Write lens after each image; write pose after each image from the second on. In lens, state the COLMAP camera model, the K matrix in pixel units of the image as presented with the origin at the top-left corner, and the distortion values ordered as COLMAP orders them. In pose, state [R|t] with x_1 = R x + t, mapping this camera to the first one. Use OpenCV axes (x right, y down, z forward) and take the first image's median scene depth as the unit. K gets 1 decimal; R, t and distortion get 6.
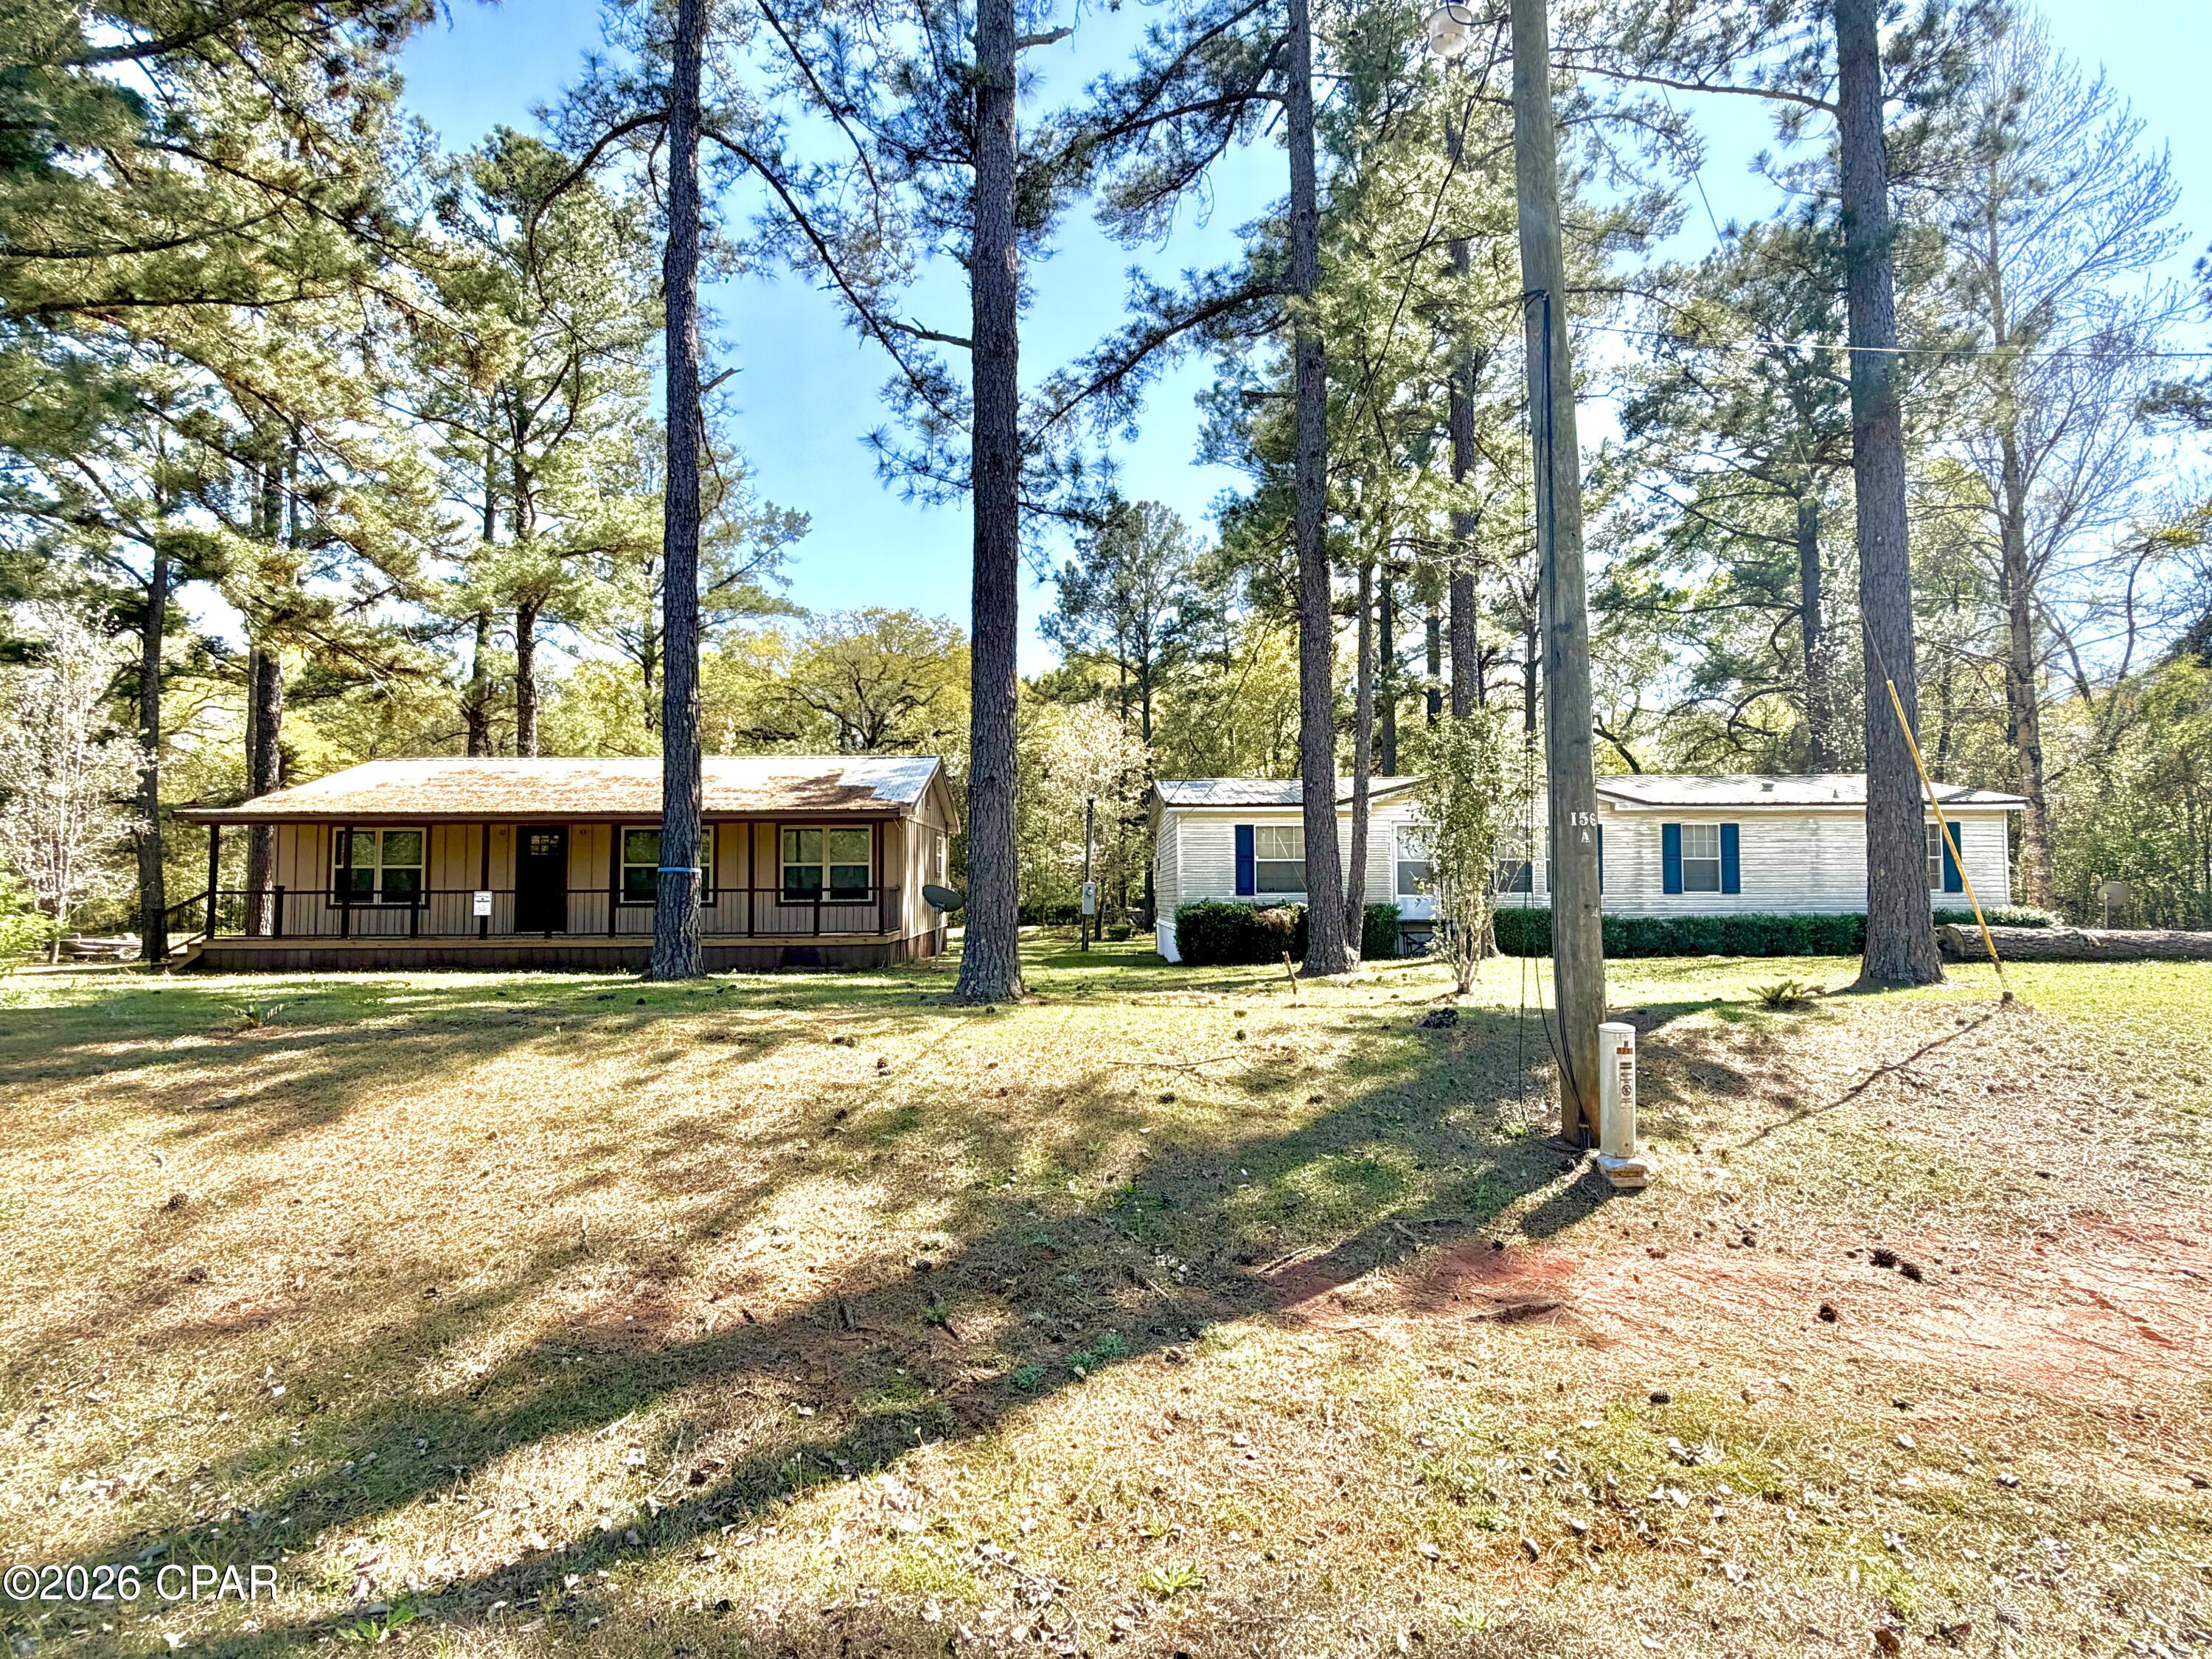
lens RADIAL K [[1145.3, 0, 1109.7], [0, 1145.3, 810.7], [0, 0, 1]] dist [0.002770, -0.000685]
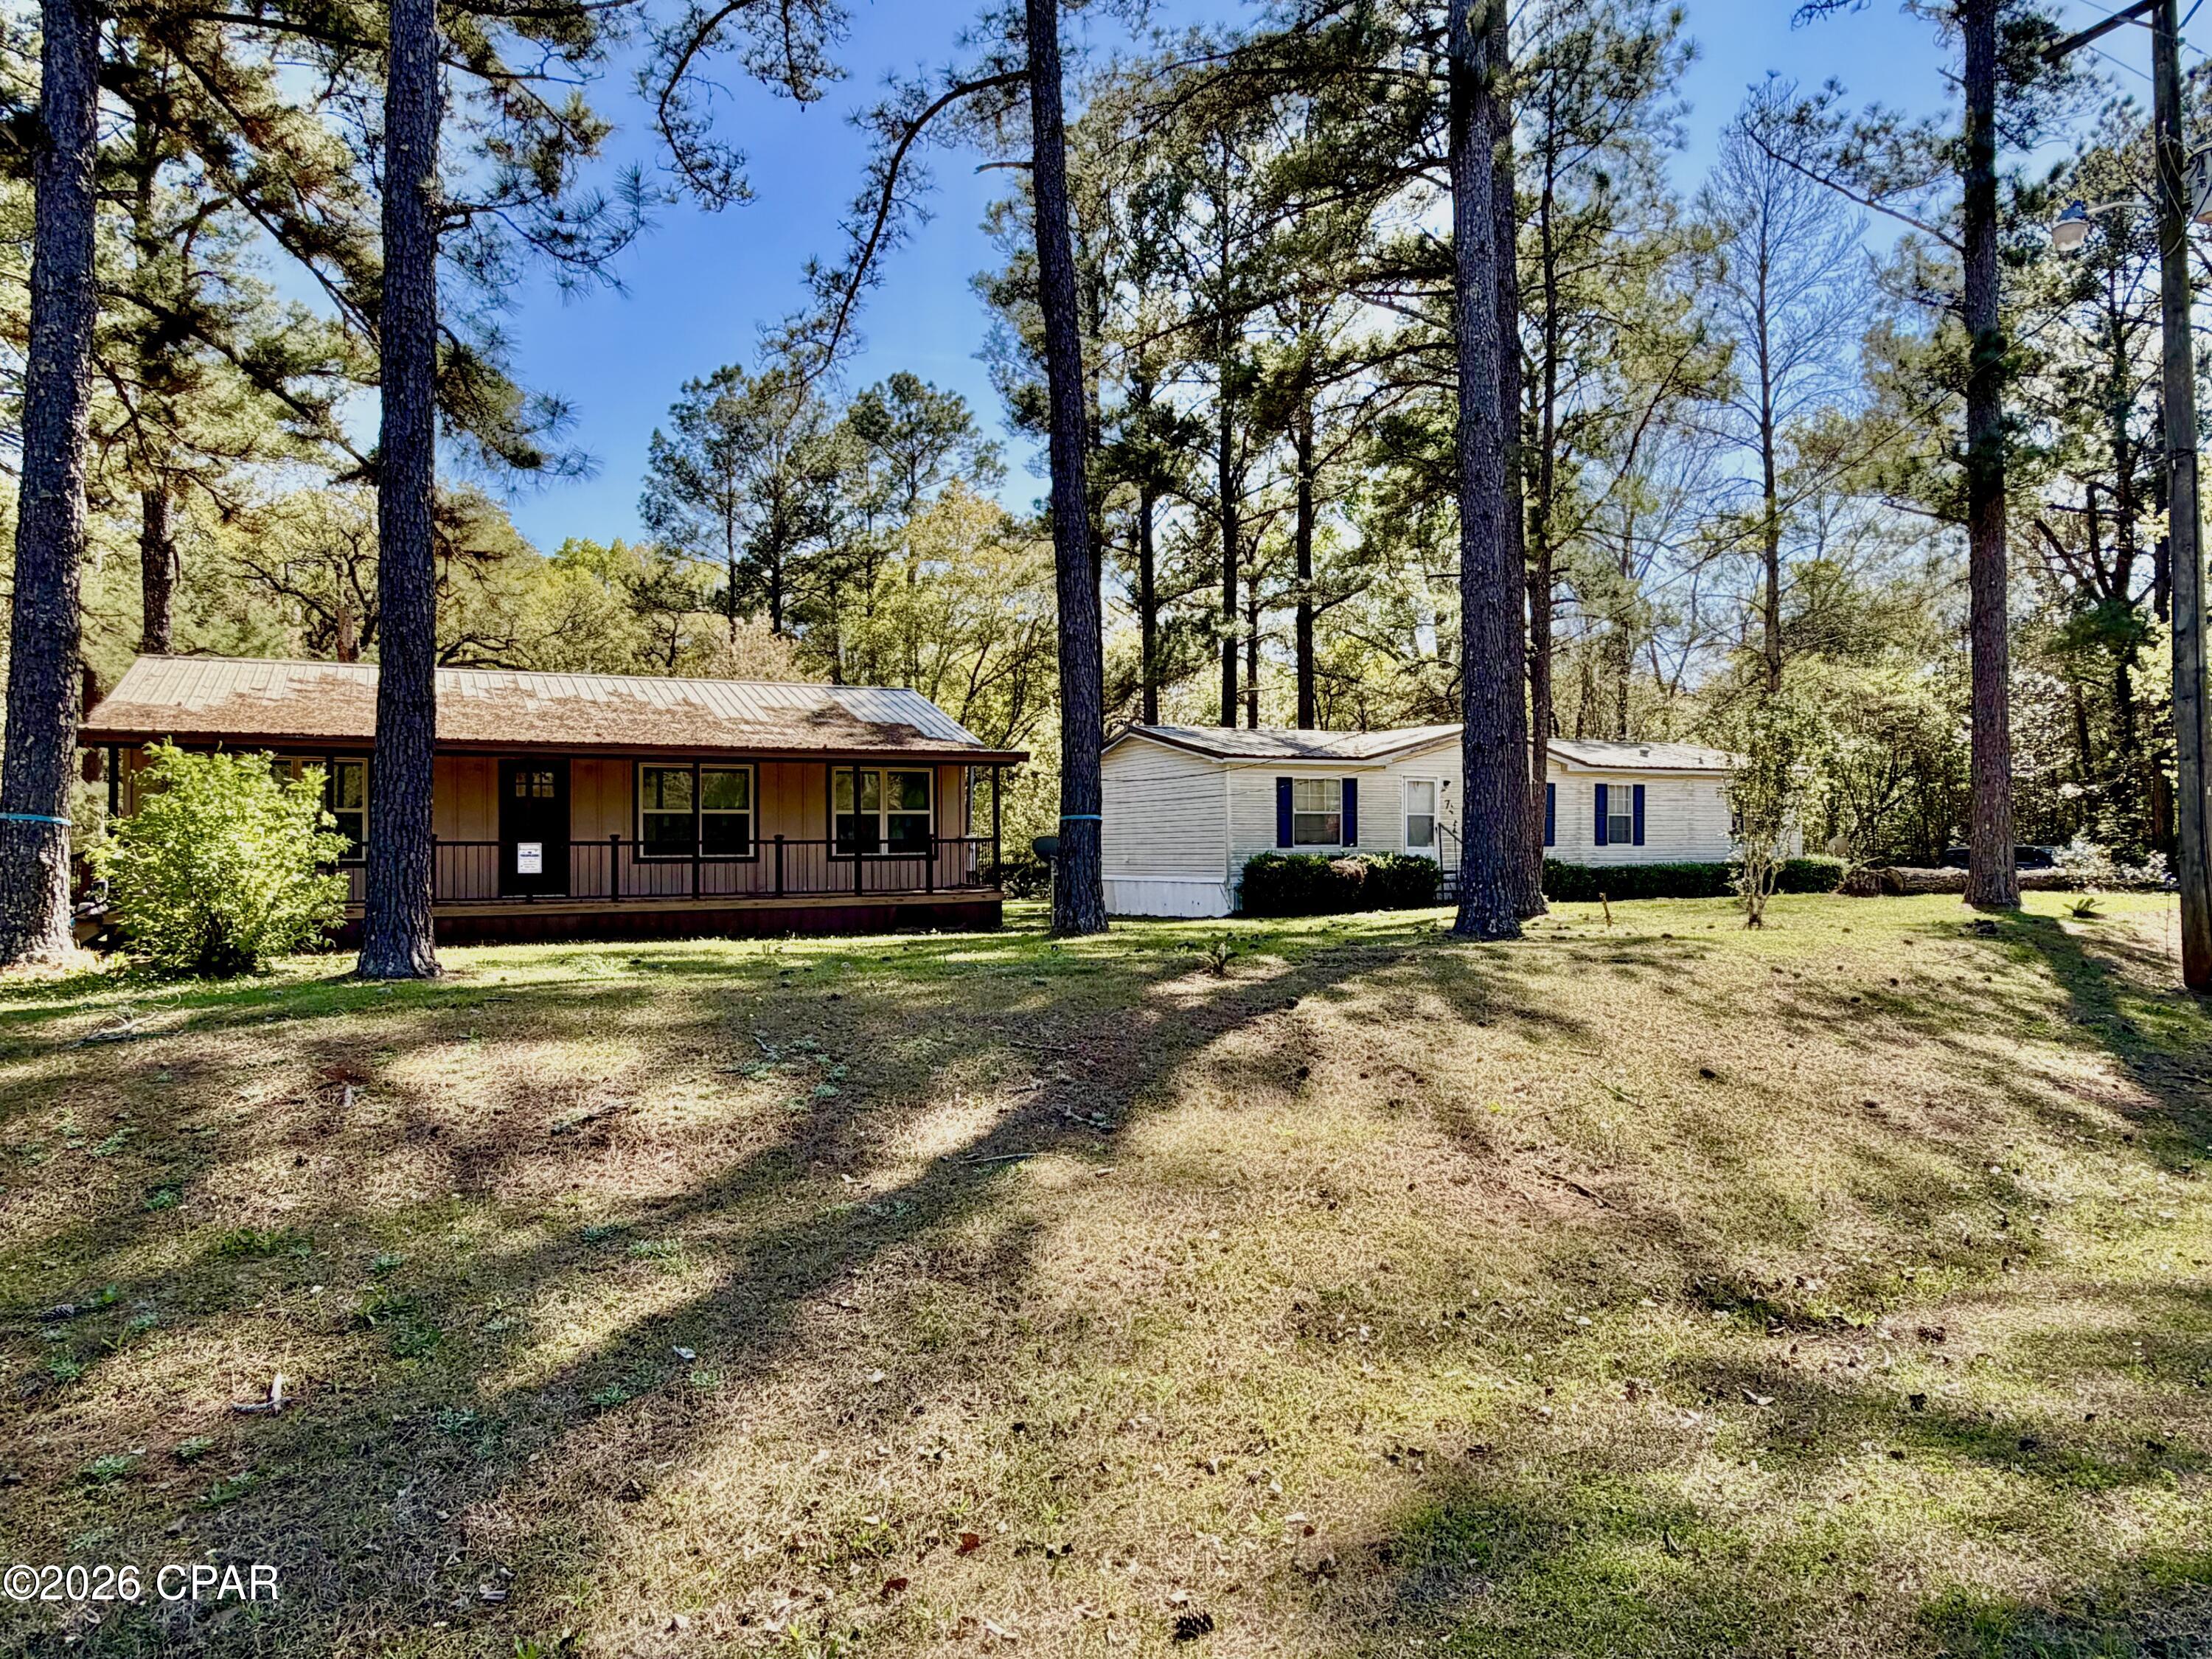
lens RADIAL K [[1371.4, 0, 1093.6], [0, 1371.4, 821.8], [0, 0, 1]] dist [-0.019632, 0.009335]
pose [[0.907684, 0.006316, 0.419607, -0.531832], [-0.027748, 0.998602, 0.044993, 0.002153], [-0.418737, -0.052482, 0.906590, -0.015592]]
